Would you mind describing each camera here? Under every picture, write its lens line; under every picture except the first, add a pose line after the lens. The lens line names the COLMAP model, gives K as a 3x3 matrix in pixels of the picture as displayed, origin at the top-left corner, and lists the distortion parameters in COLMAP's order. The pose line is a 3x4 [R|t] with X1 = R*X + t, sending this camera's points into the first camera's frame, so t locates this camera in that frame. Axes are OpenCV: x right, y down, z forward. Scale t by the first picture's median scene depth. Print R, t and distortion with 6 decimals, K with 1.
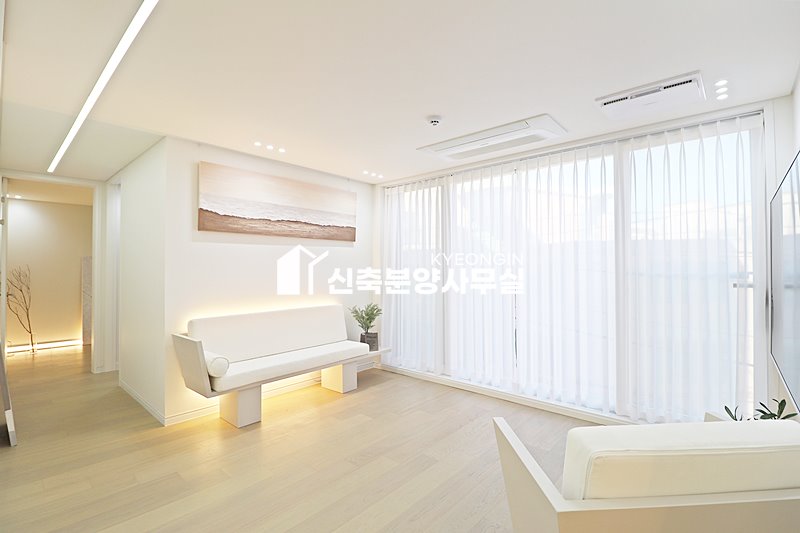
lens RADIAL K [[369.9, 0, 400.5], [0, 369.9, 264.4], [0, 0, 1]] dist [0.001205, -0.013943]
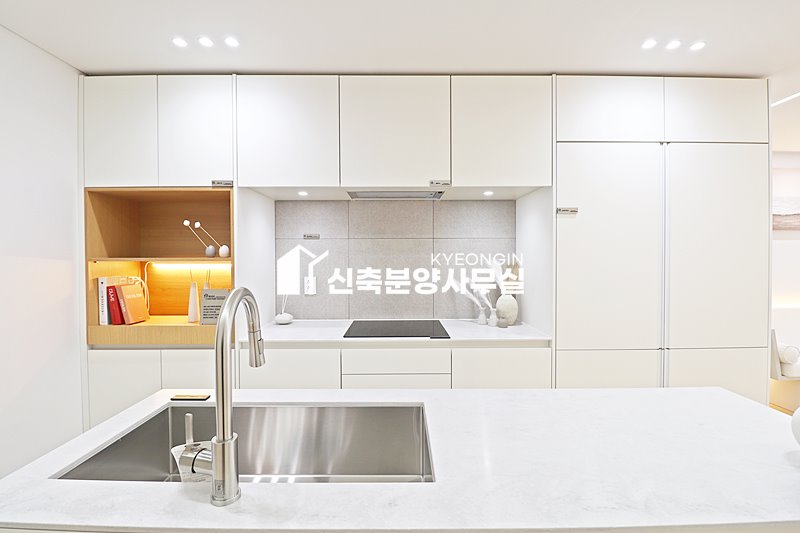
lens RADIAL K [[370.4, 0, 400.9], [0, 370.4, 261.7], [0, 0, 1]] dist [-0.000220, -0.014595]
pose [[0.664443, 0.005950, -0.747315, -0.325752], [0.011247, 0.999775, 0.017960, -0.022776], [0.747254, -0.020339, 0.664227, -0.407954]]
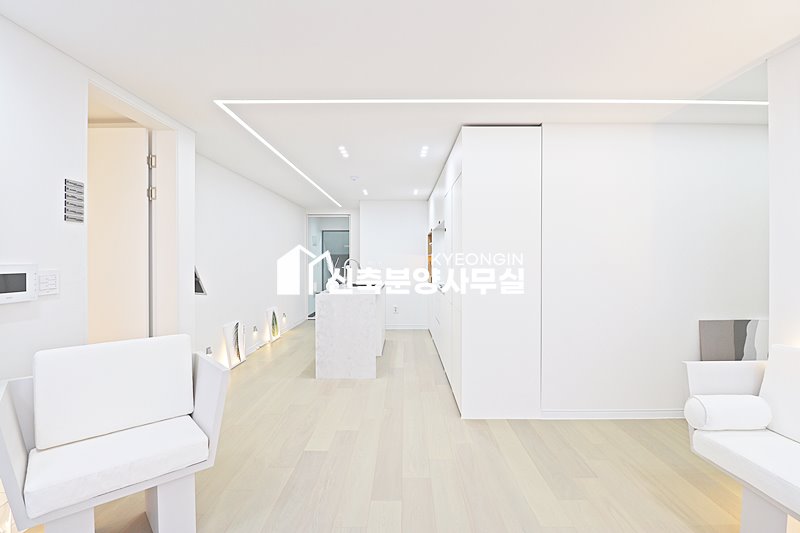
lens RADIAL K [[366.9, 0, 401.3], [0, 366.9, 264.0], [0, 0, 1]] dist [0.000118, -0.015229]
pose [[-0.755227, 0.009065, -0.655401, 0.223306], [0.007602, 0.999958, 0.005071, 0.007699], [0.655420, -0.001153, -0.755264, 0.814717]]
